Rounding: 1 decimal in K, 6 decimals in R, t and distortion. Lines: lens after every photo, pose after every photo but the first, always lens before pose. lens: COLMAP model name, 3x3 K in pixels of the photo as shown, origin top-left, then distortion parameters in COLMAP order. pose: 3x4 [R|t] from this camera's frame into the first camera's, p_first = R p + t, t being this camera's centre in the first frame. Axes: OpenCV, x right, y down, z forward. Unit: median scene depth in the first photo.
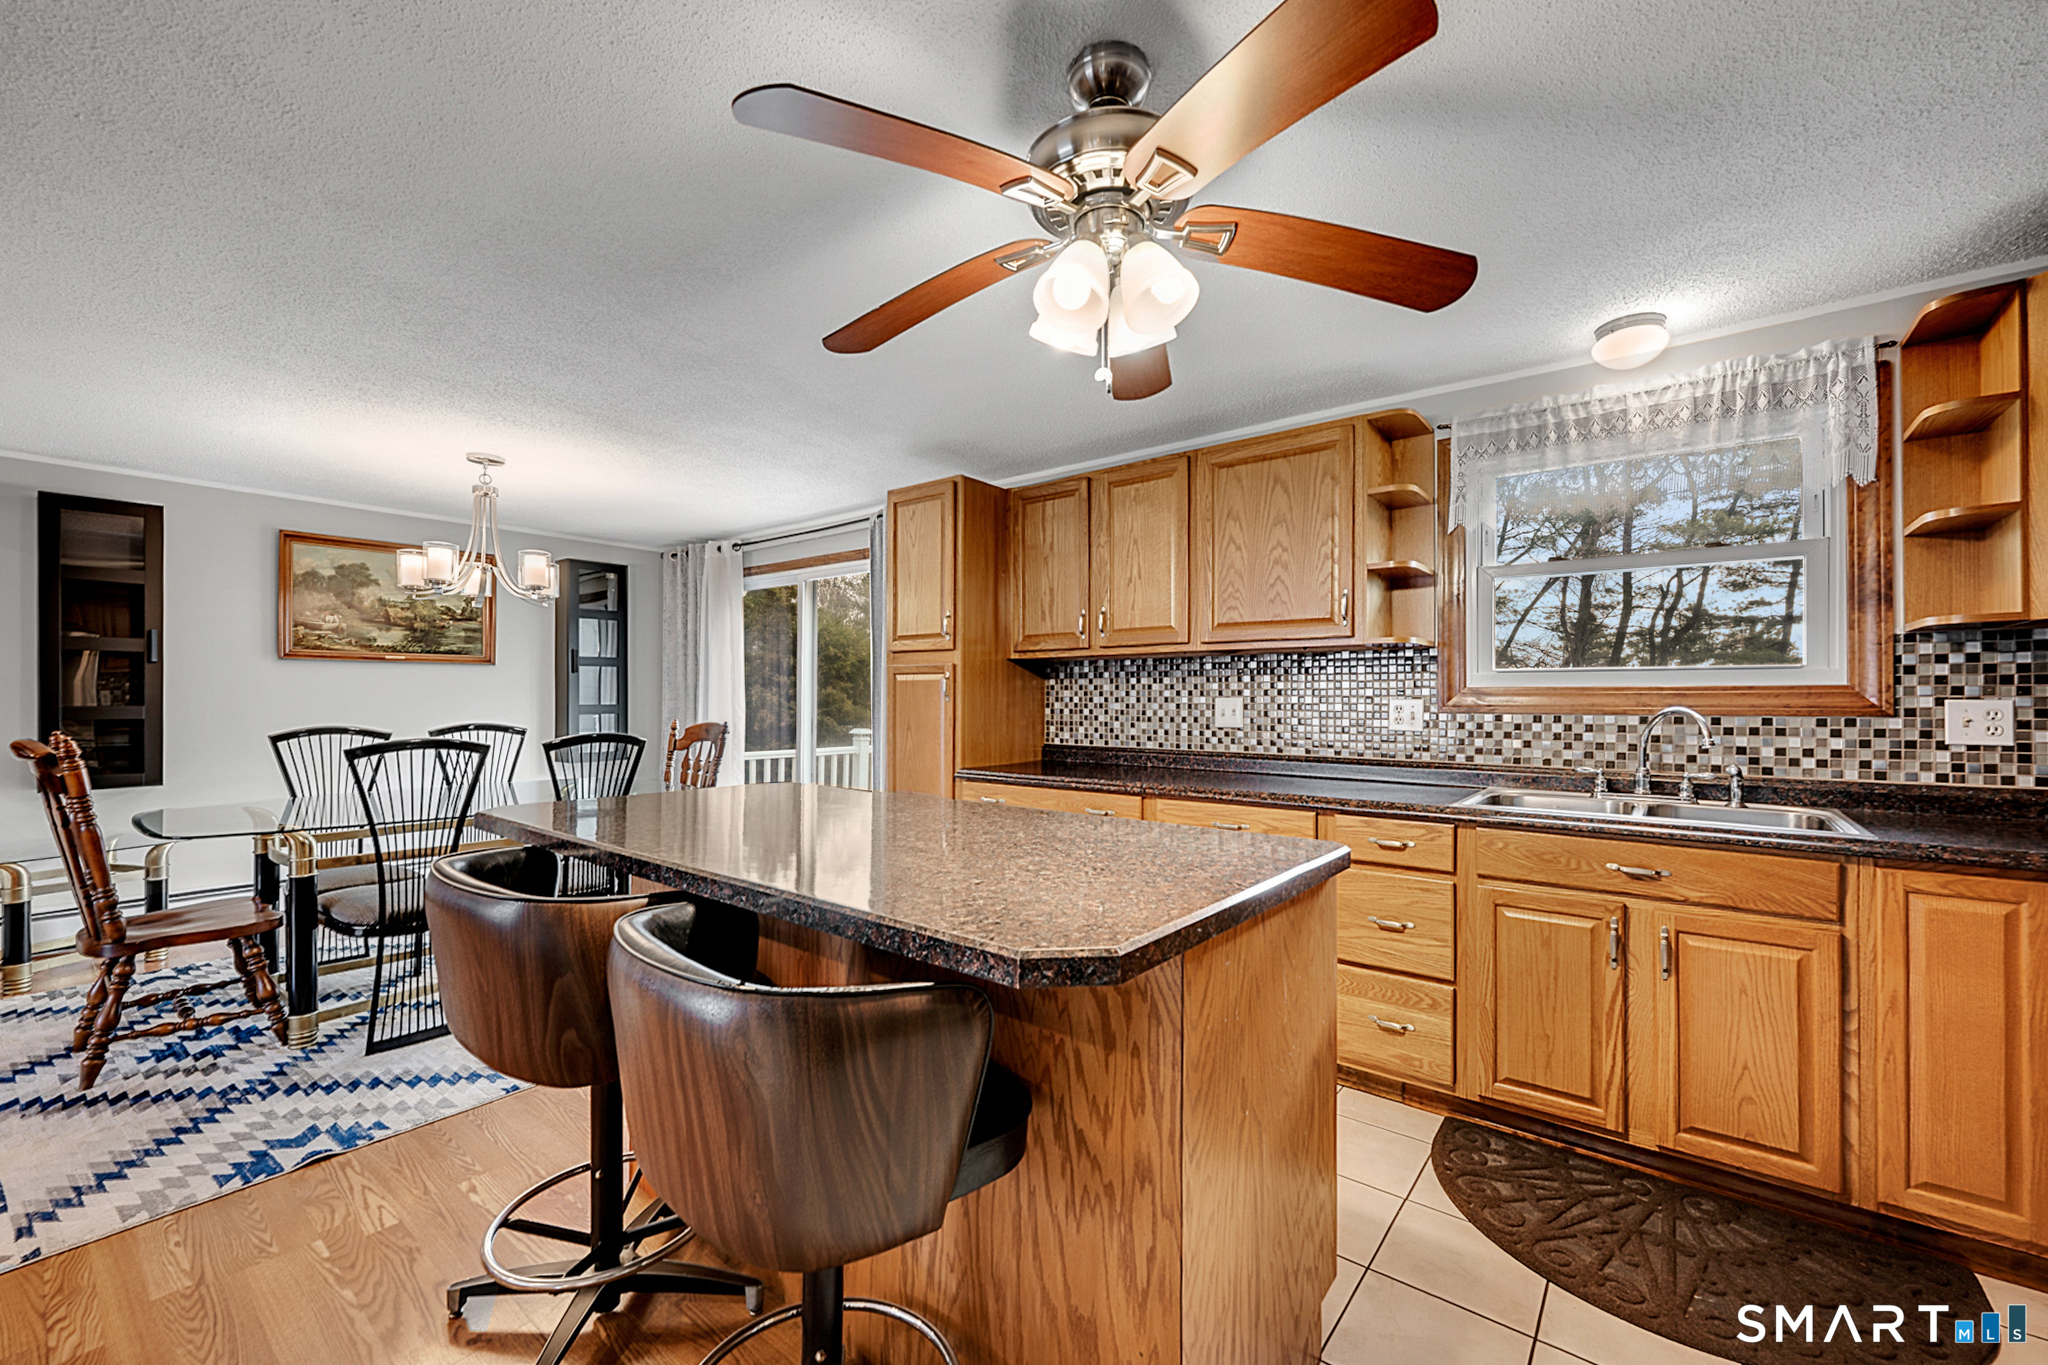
lens RADIAL K [[813.8, 0, 1025.3], [0, 813.8, 694.7], [0, 0, 1]] dist [0.000363, 0.000224]
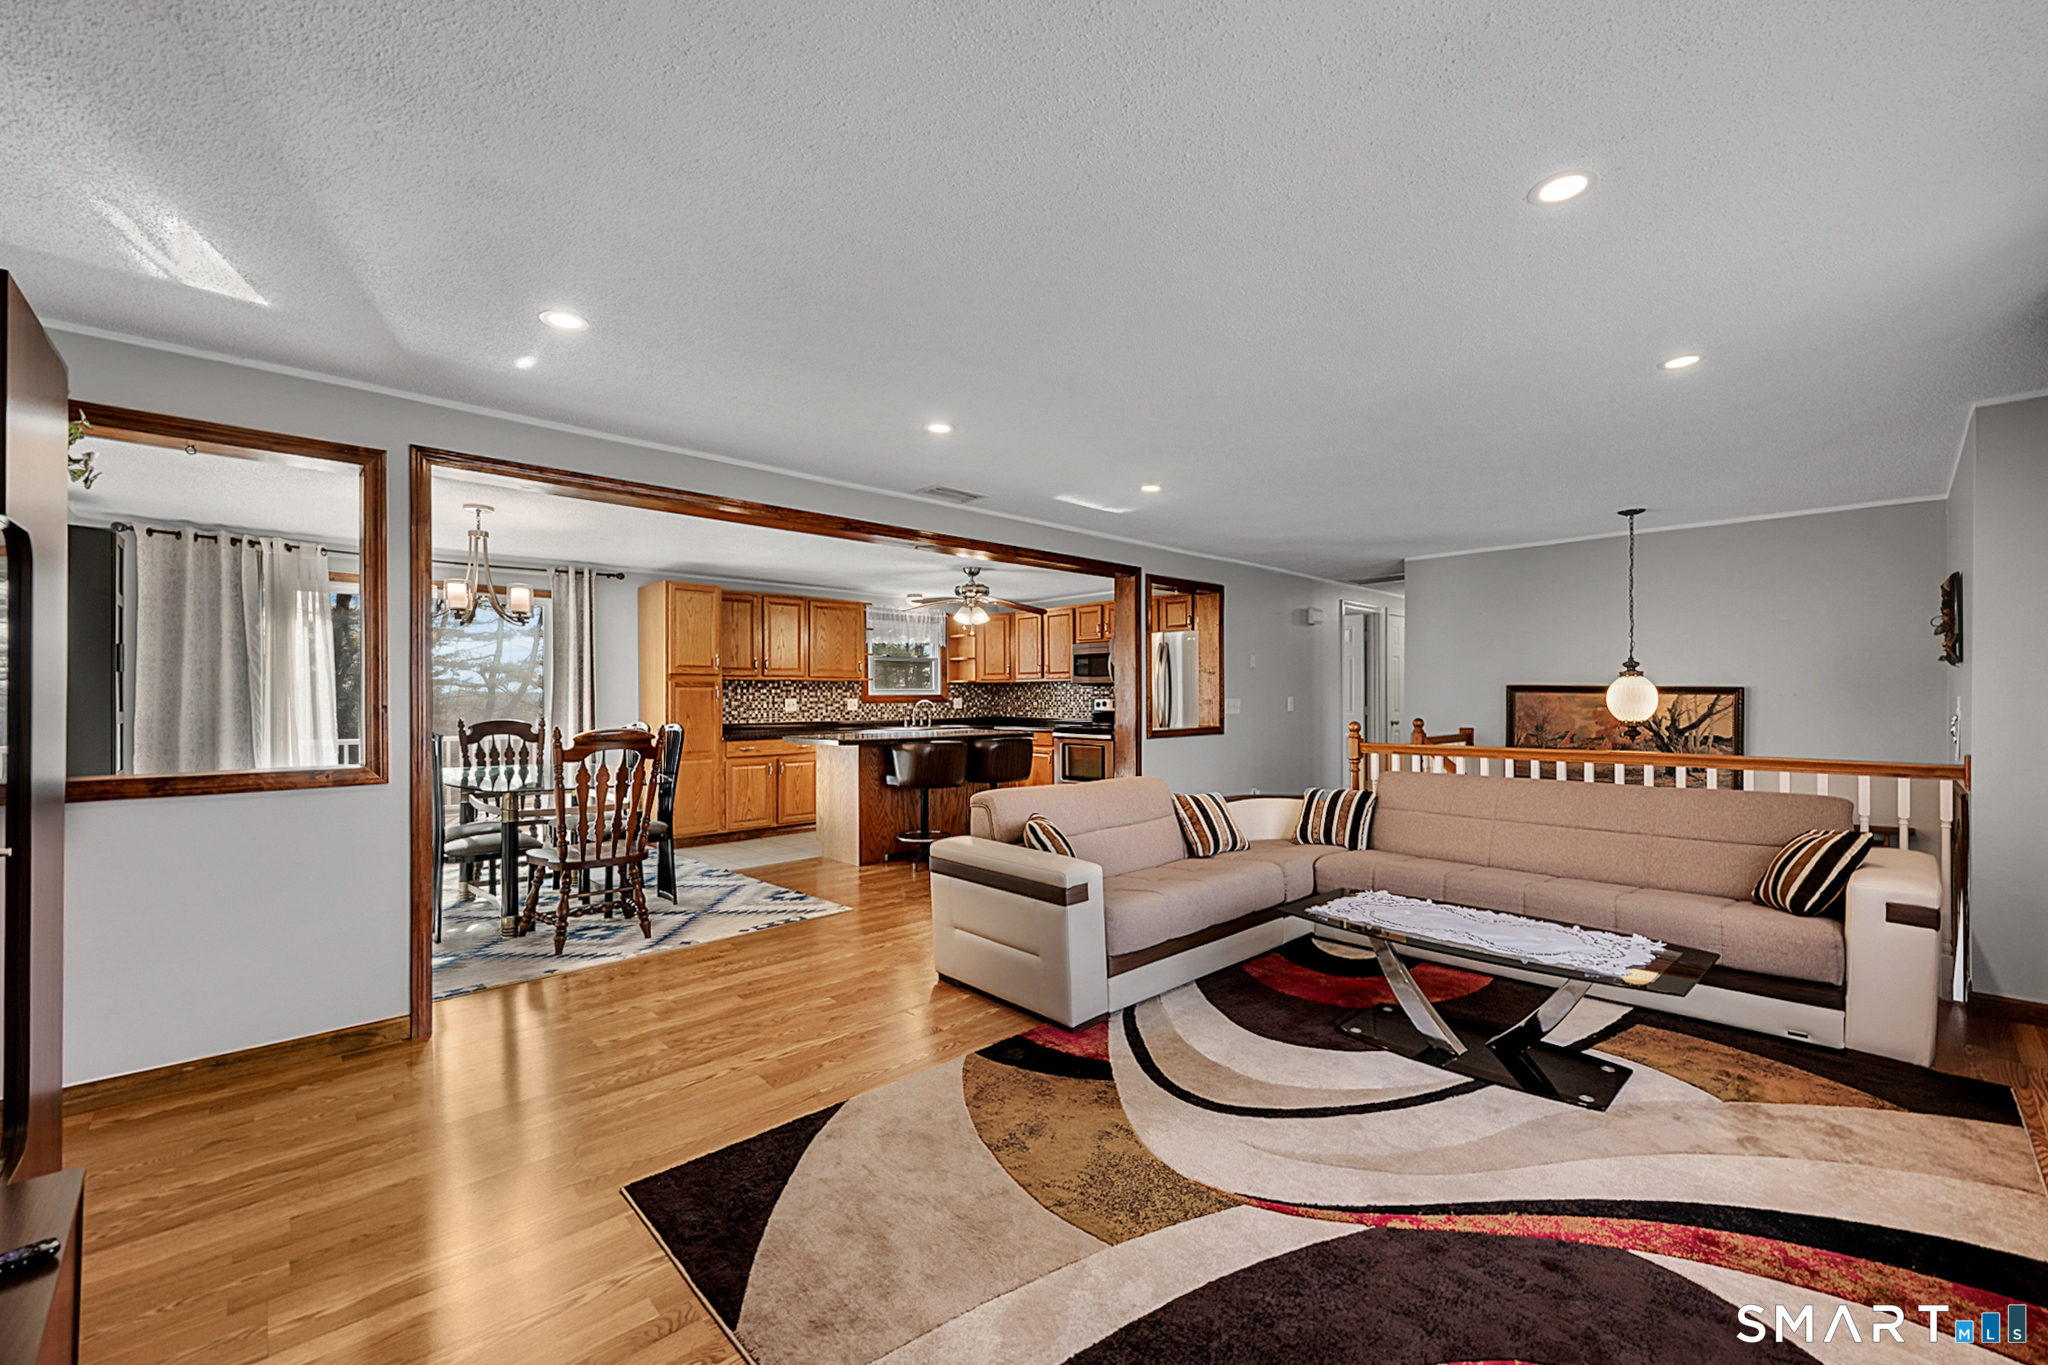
lens RADIAL K [[813.8, 0, 1025.3], [0, 813.8, 694.7], [0, 0, 1]] dist [0.000363, 0.000224]
pose [[0.137273, 0.002932, 0.990529, -1.440147], [0.001509, 0.999994, -0.003169, 0.000322], [-0.990532, 0.001929, 0.137268, 0.011154]]
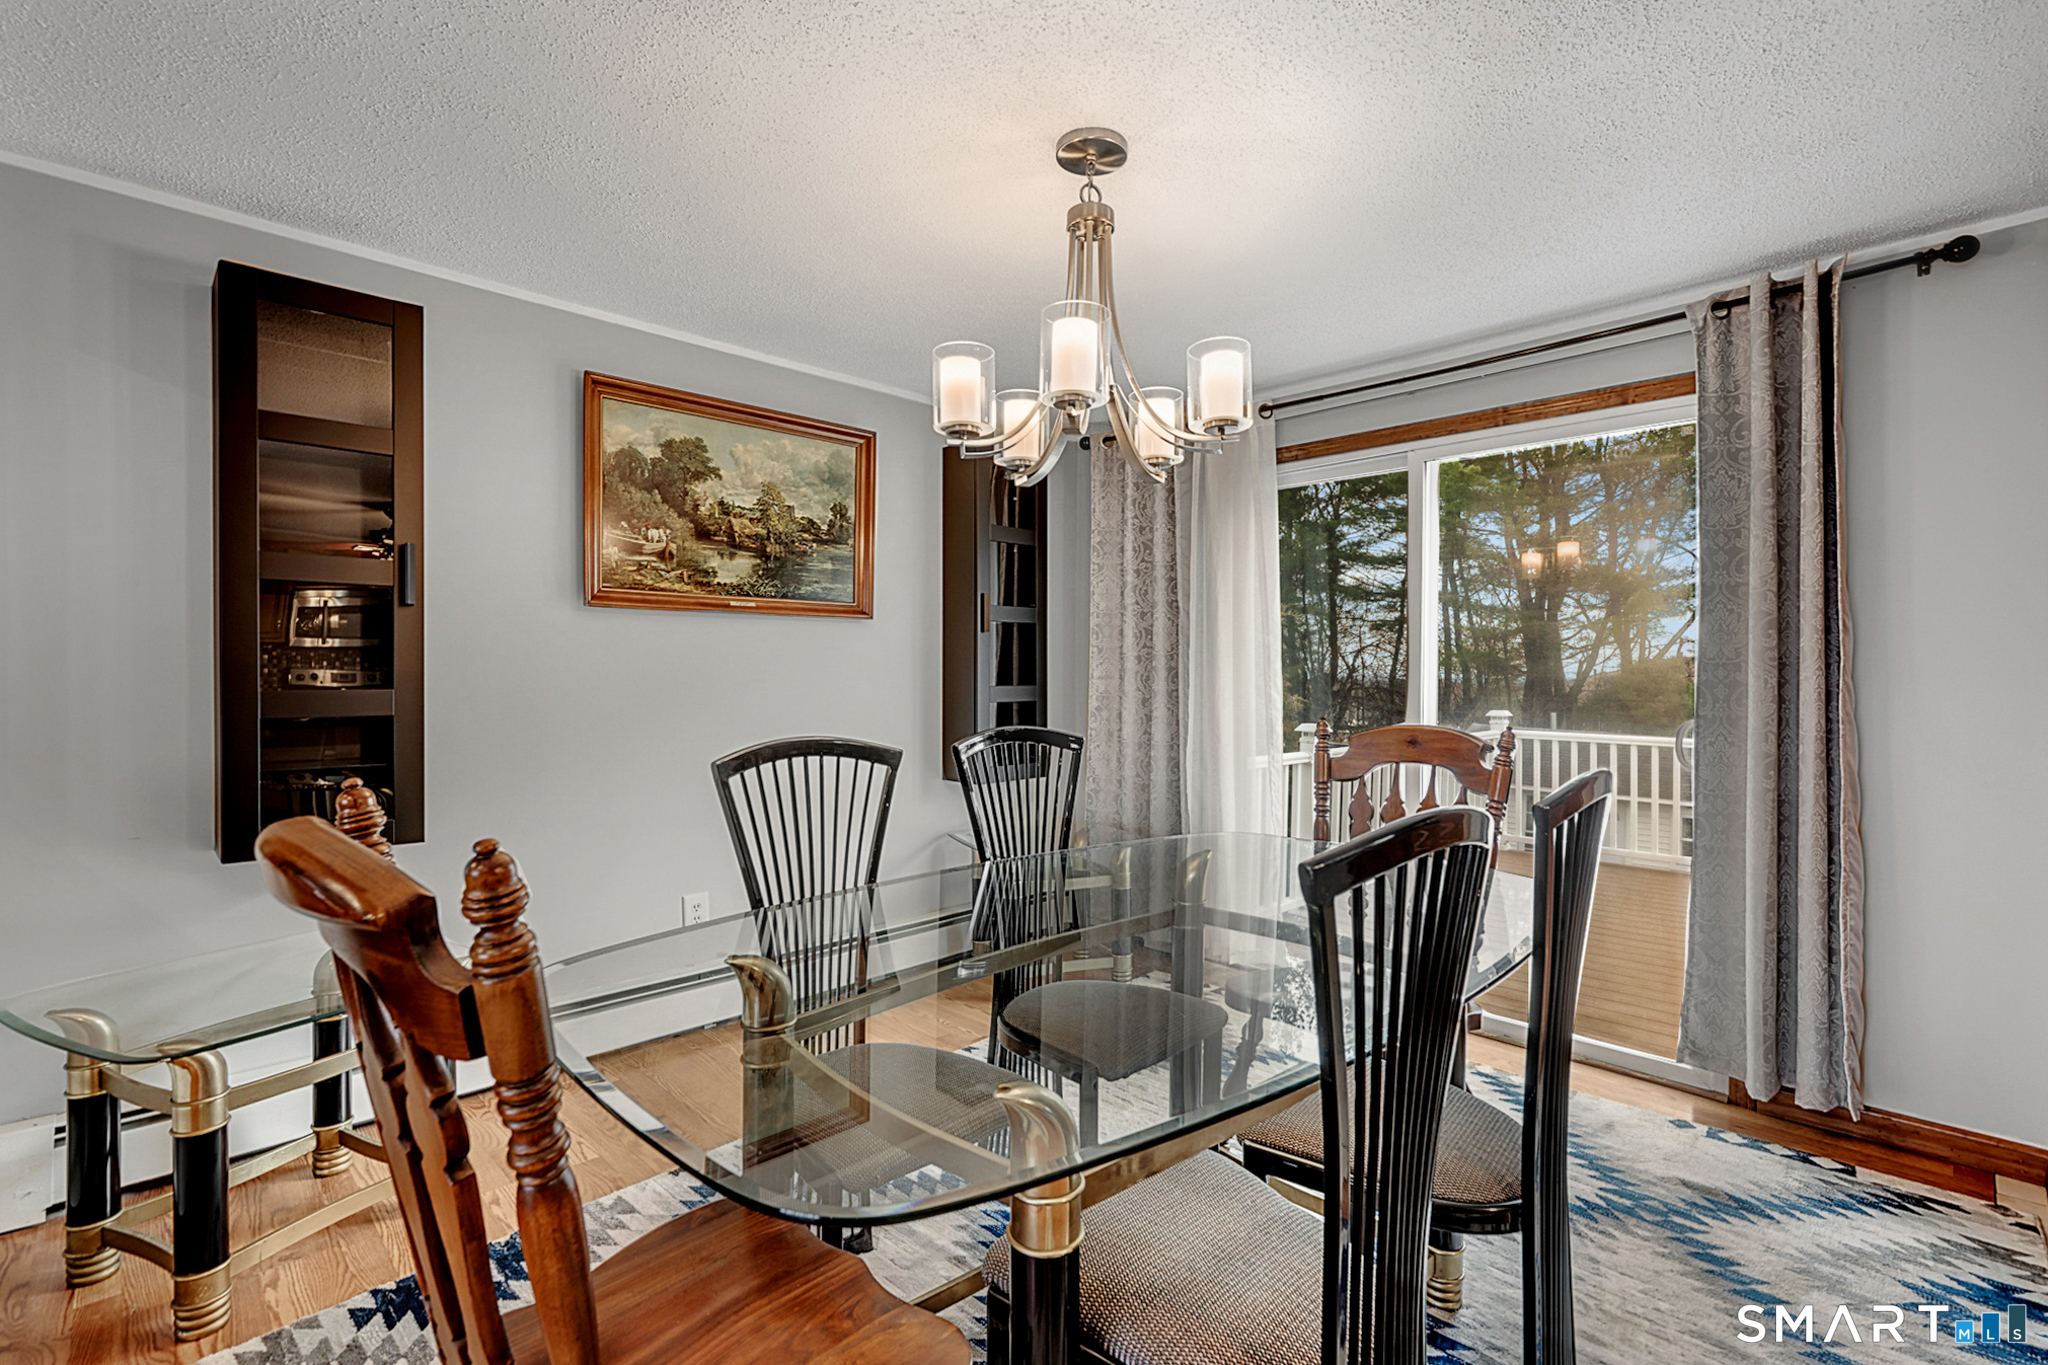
lens RADIAL K [[922.7, 0, 1018.2], [0, 922.7, 671.6], [0, 0, 1]] dist [0.021877, 0.000013]
pose [[0.993641, 0.002908, -0.112556, -0.530774], [-0.002337, 0.999984, 0.005210, -0.001816], [0.112569, -0.004914, 0.993632, 0.388234]]
